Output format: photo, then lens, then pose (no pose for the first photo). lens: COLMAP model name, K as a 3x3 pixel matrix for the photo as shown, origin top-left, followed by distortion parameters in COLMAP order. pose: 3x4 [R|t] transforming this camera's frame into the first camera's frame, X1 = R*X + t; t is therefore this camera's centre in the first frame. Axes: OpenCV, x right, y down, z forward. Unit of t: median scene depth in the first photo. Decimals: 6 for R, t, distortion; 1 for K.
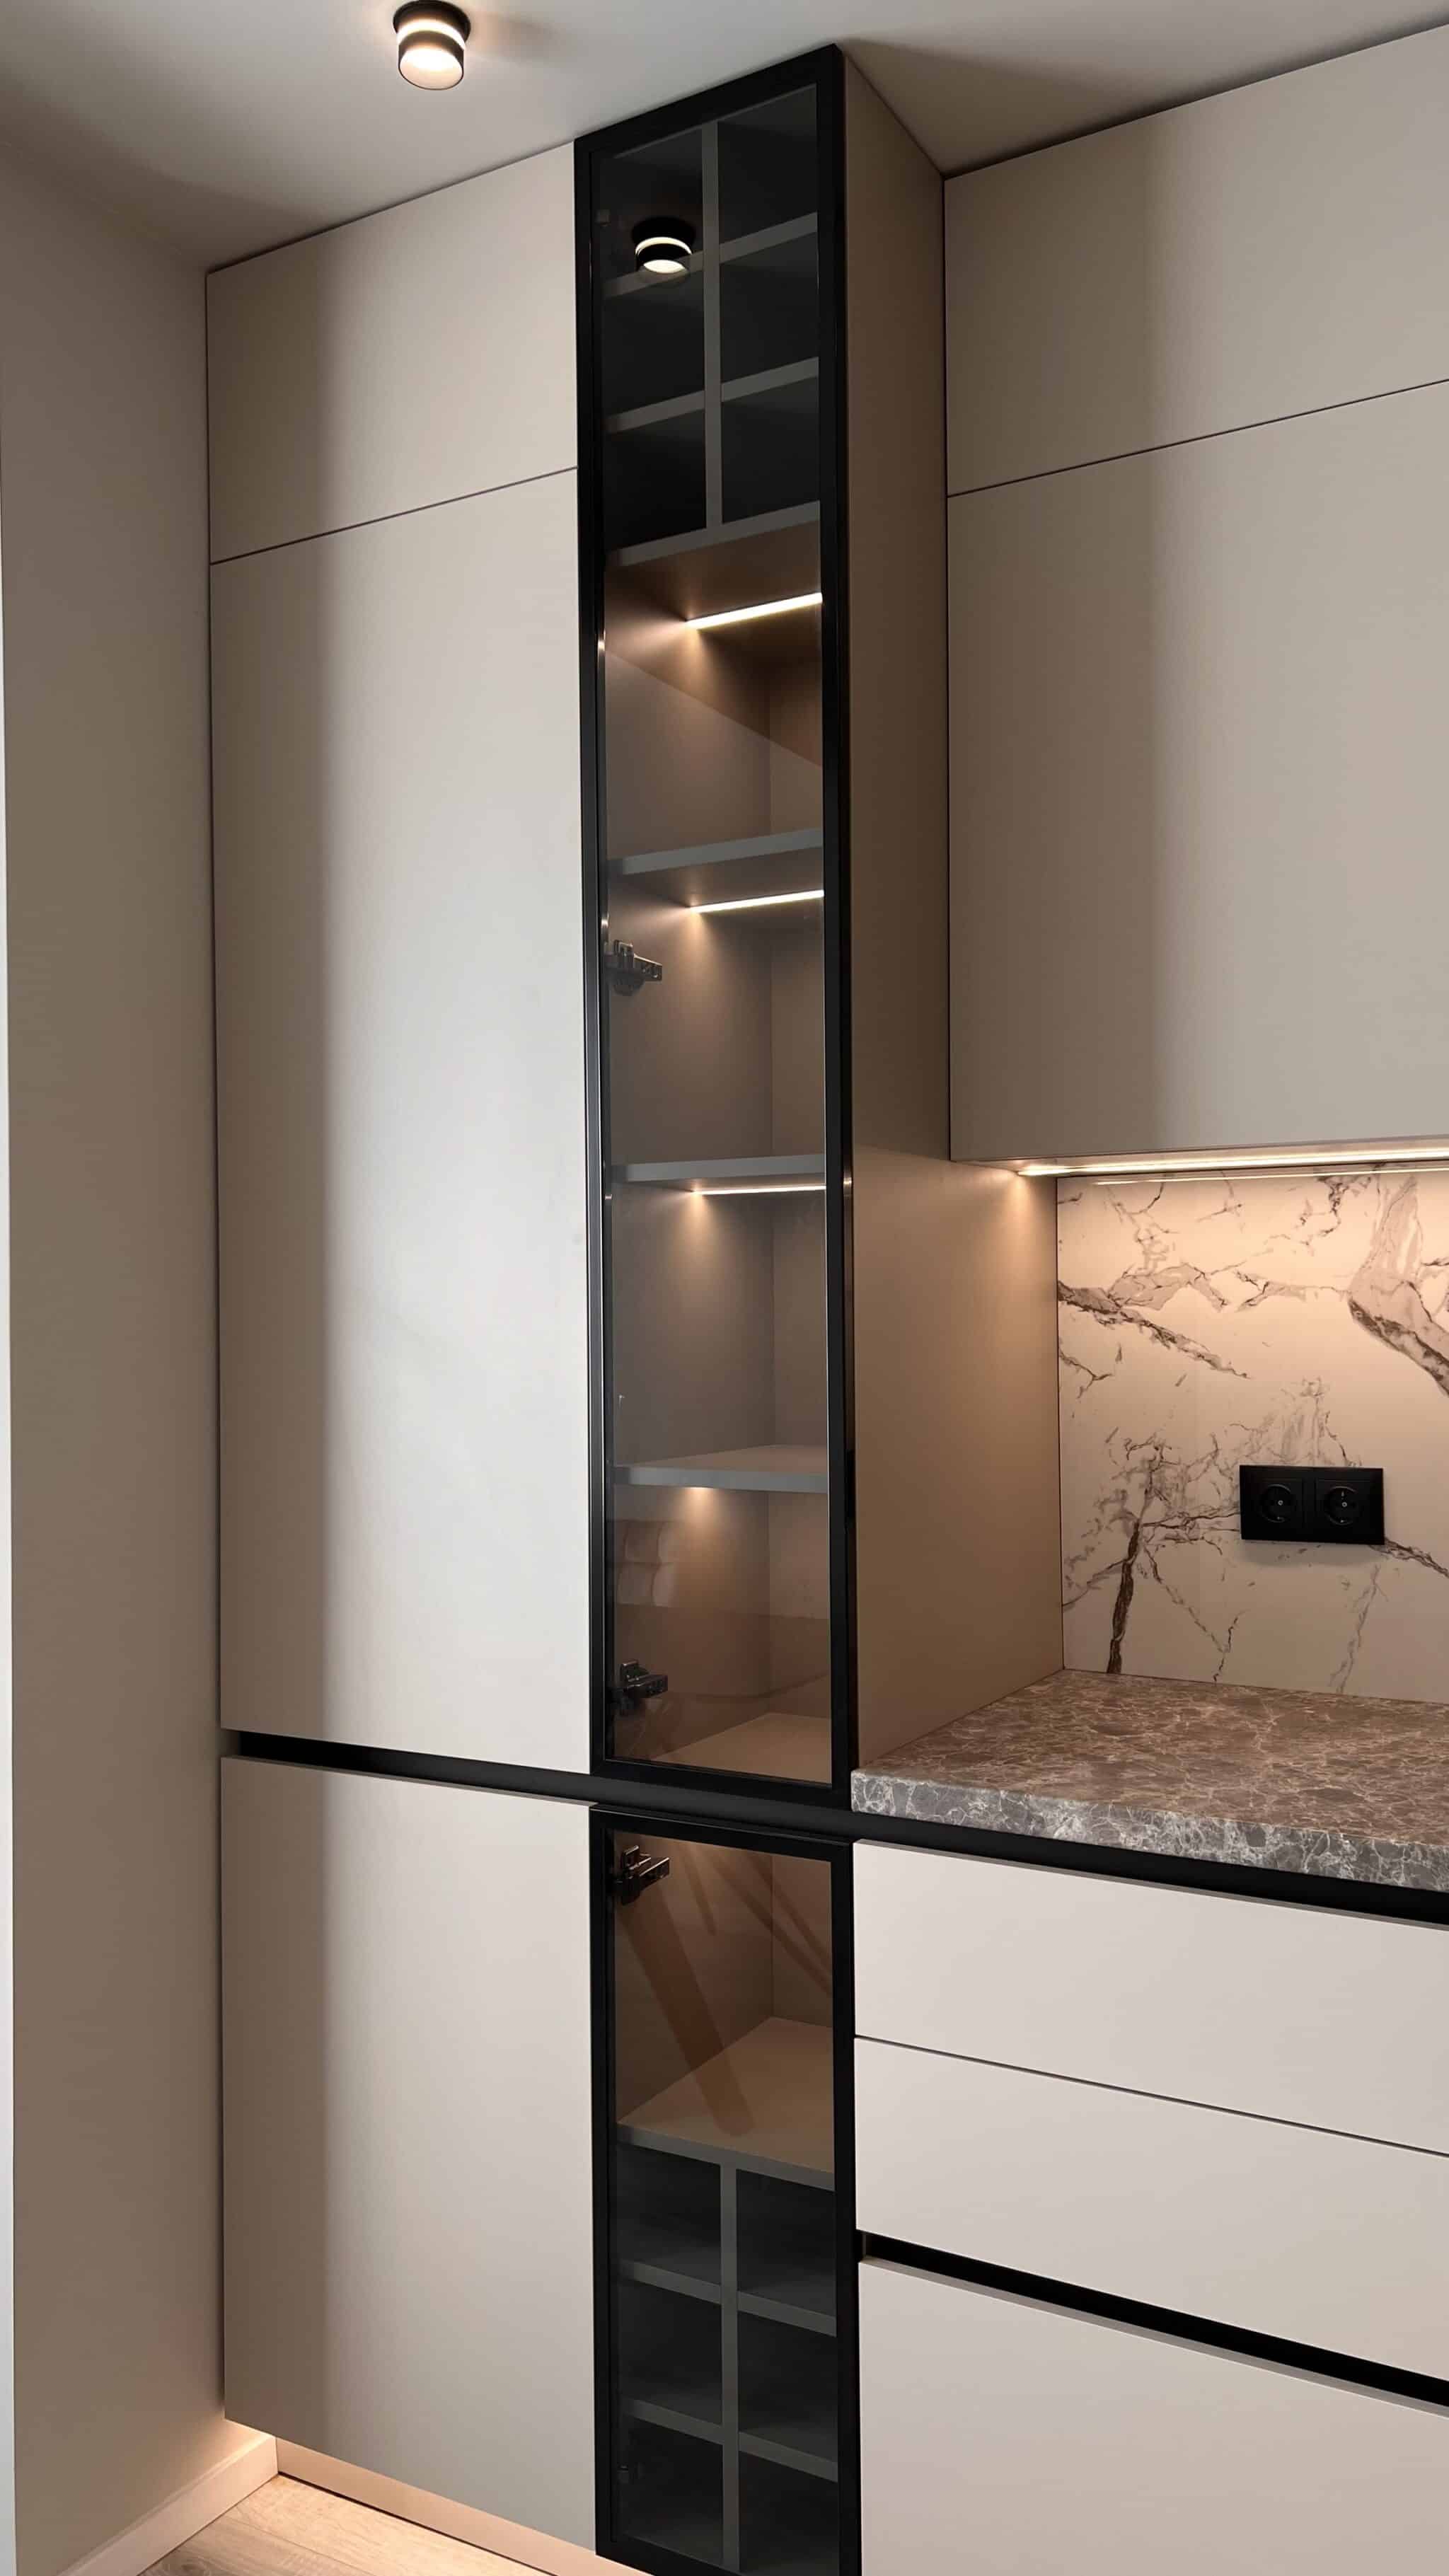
lens RADIAL K [[1930.5, 0, 715.6], [0, 1930.5, 1309.1], [0, 0, 1]] dist [0.060099, -0.072165]
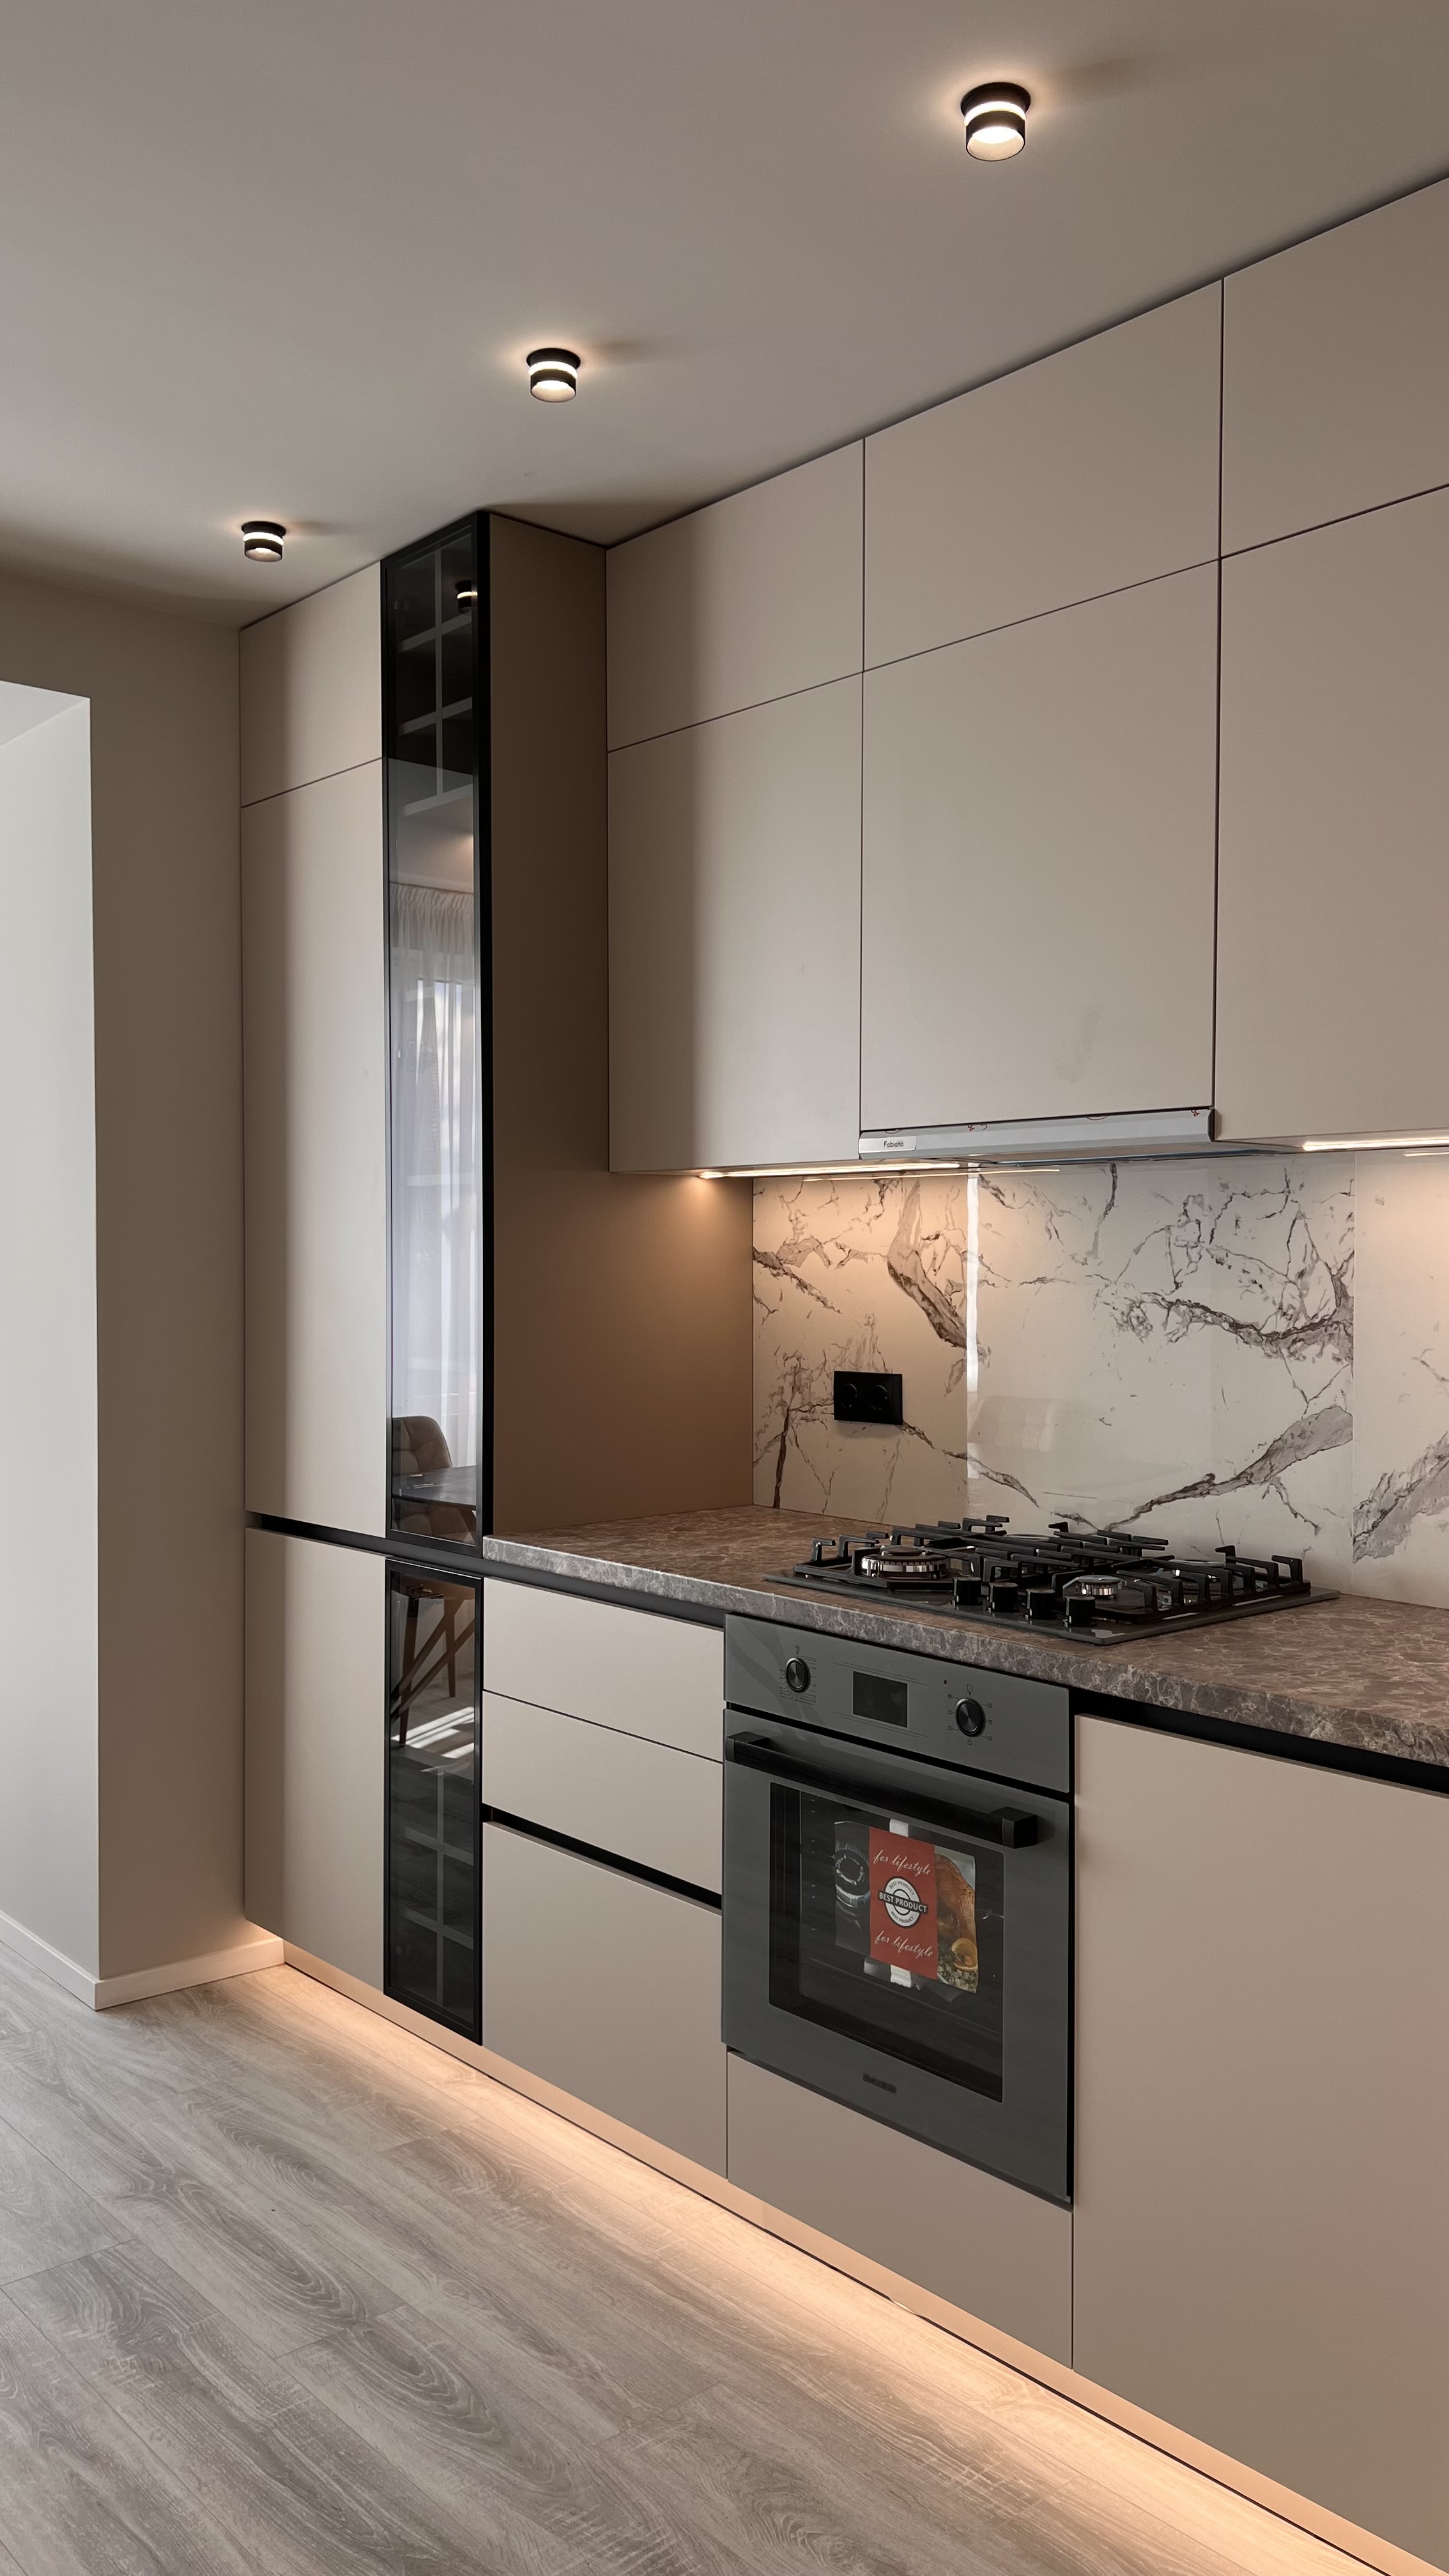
lens RADIAL K [[1930.4, 0, 721.6], [0, 1930.4, 1307.5], [0, 0, 1]] dist [0.060099, -0.072165]
pose [[0.945967, 0.020451, -0.323618, 0.731722], [-0.010773, 0.999440, 0.031668, -0.016294], [0.324084, -0.026471, 0.945658, -0.477831]]
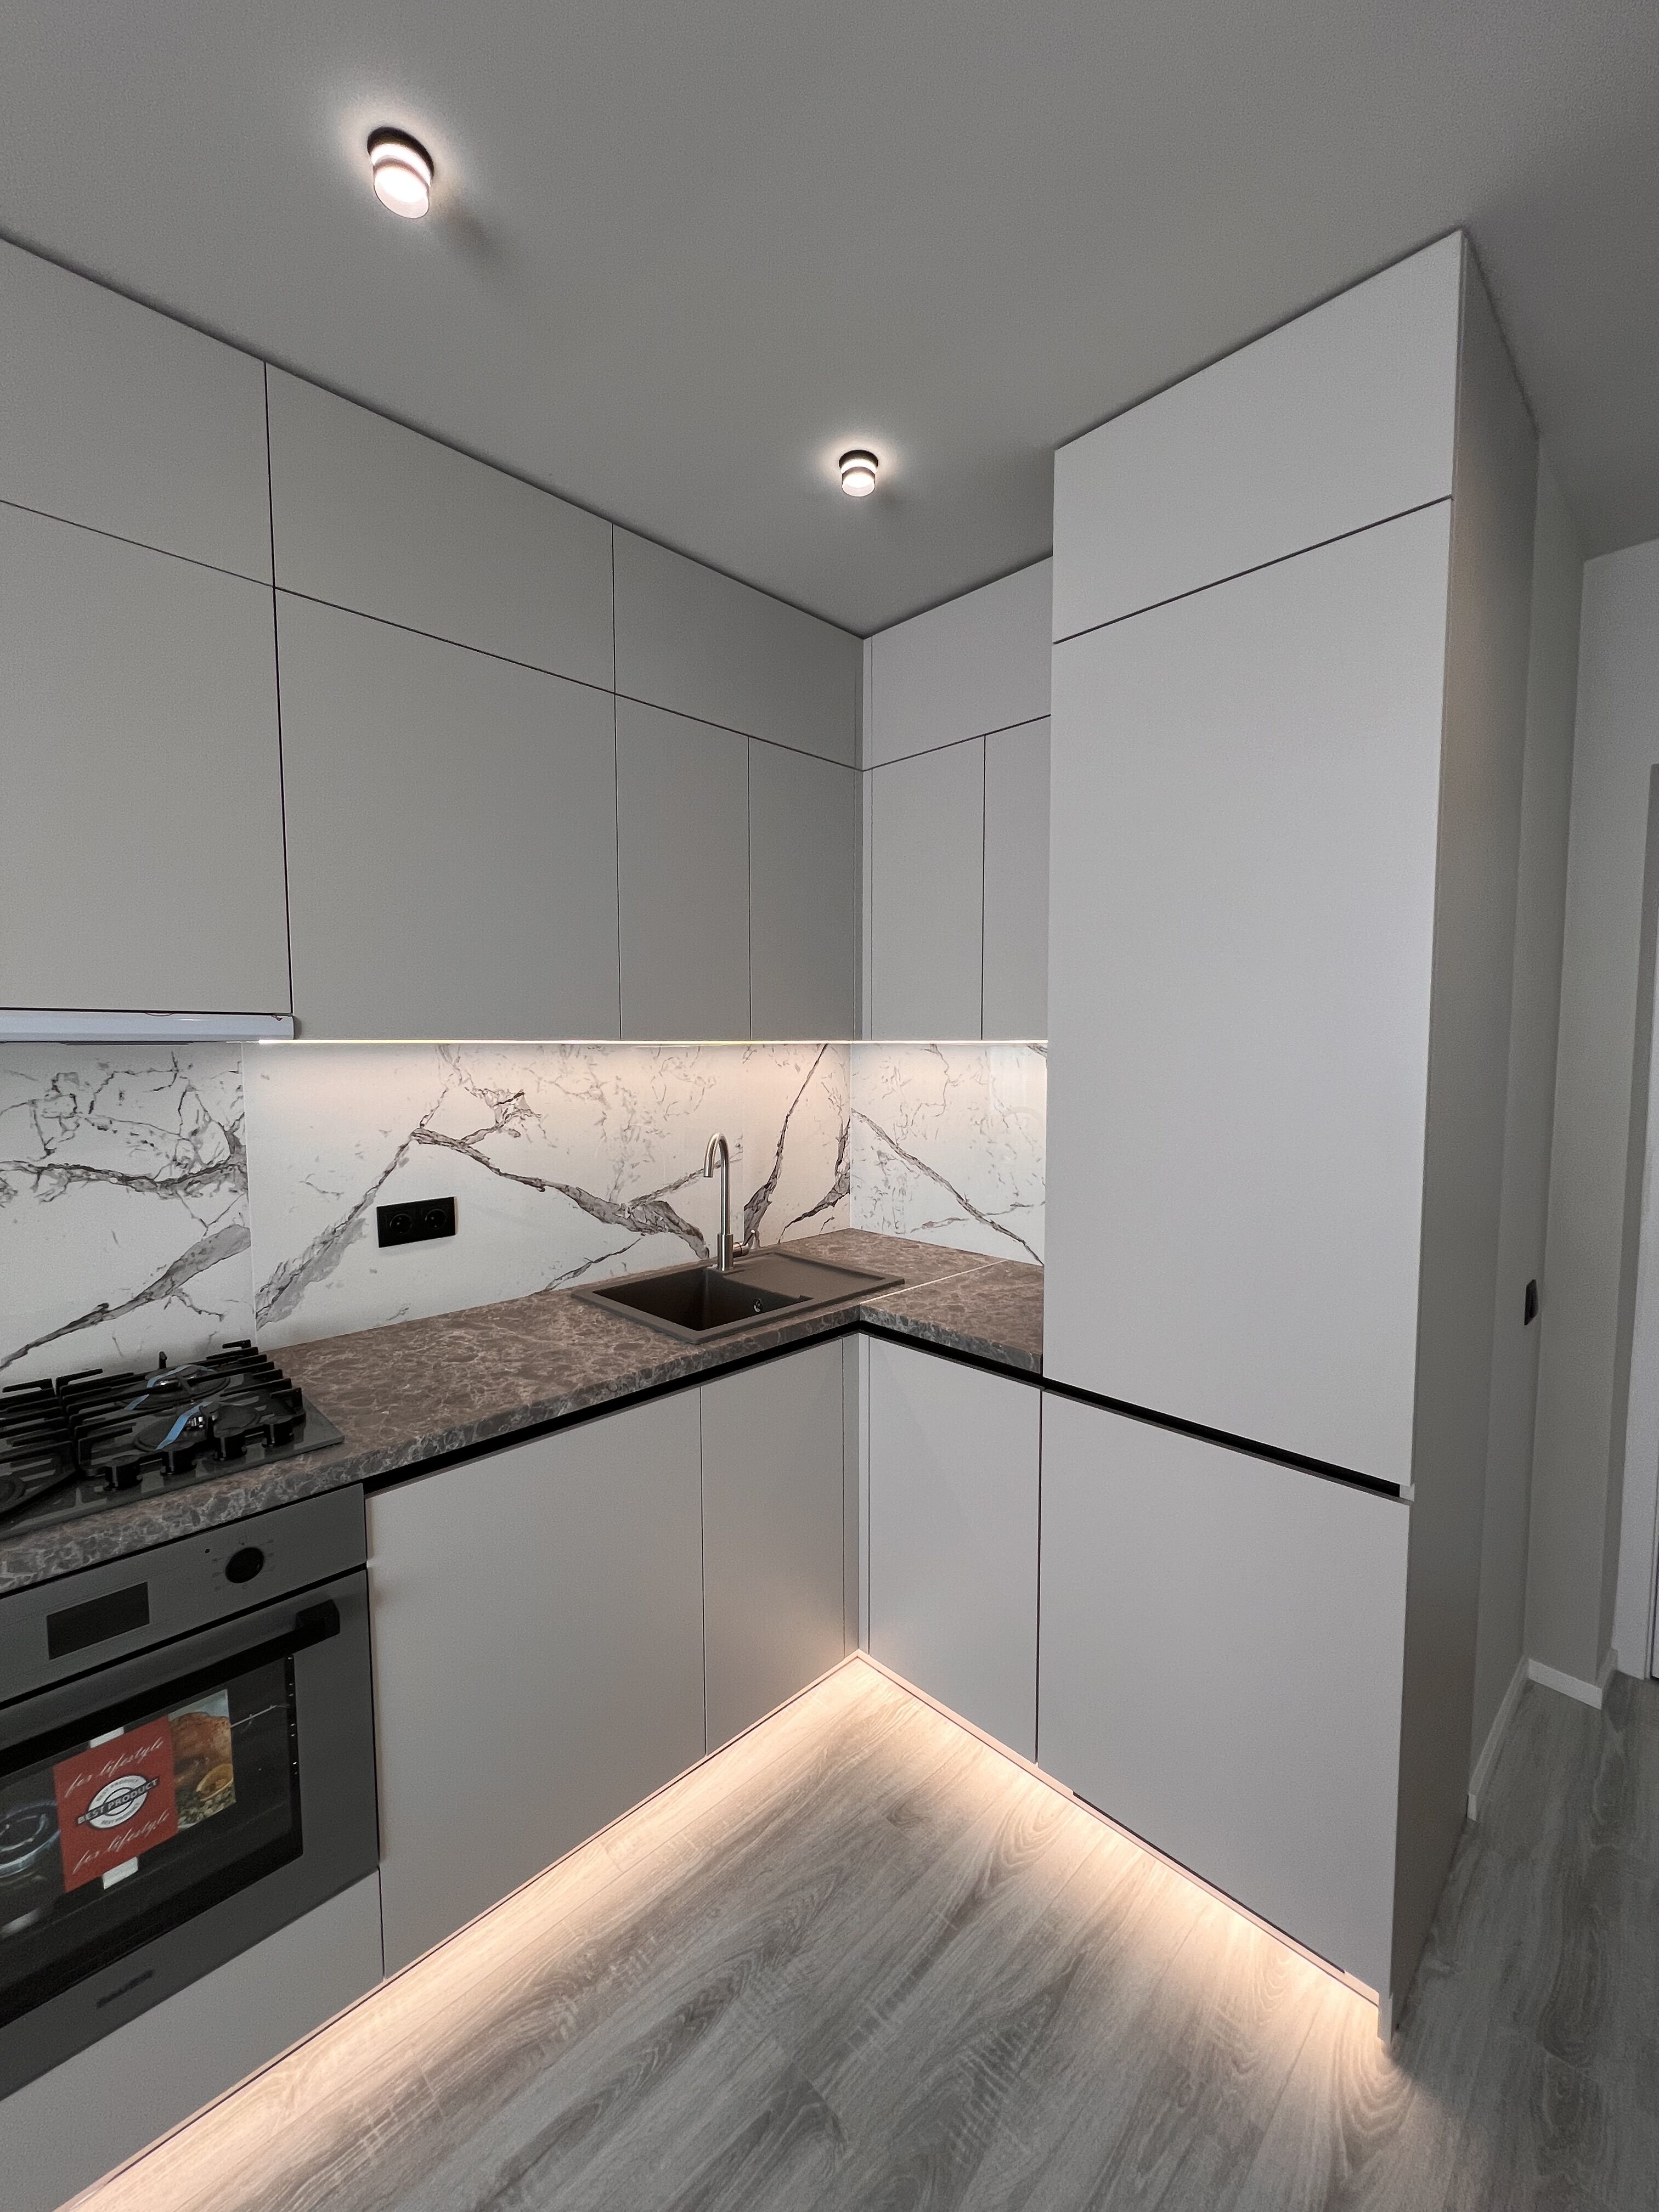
lens RADIAL K [[890.5, 0, 832.8], [0, 890.5, 1107.2], [0, 0, 1]] dist [-0.002394, 0.000608]
pose [[0.263264, -0.059143, 0.962909, 0.069111], [-0.002134, 0.998081, 0.061887, -0.074123], [-0.964721, -0.018347, 0.262633, 0.124224]]
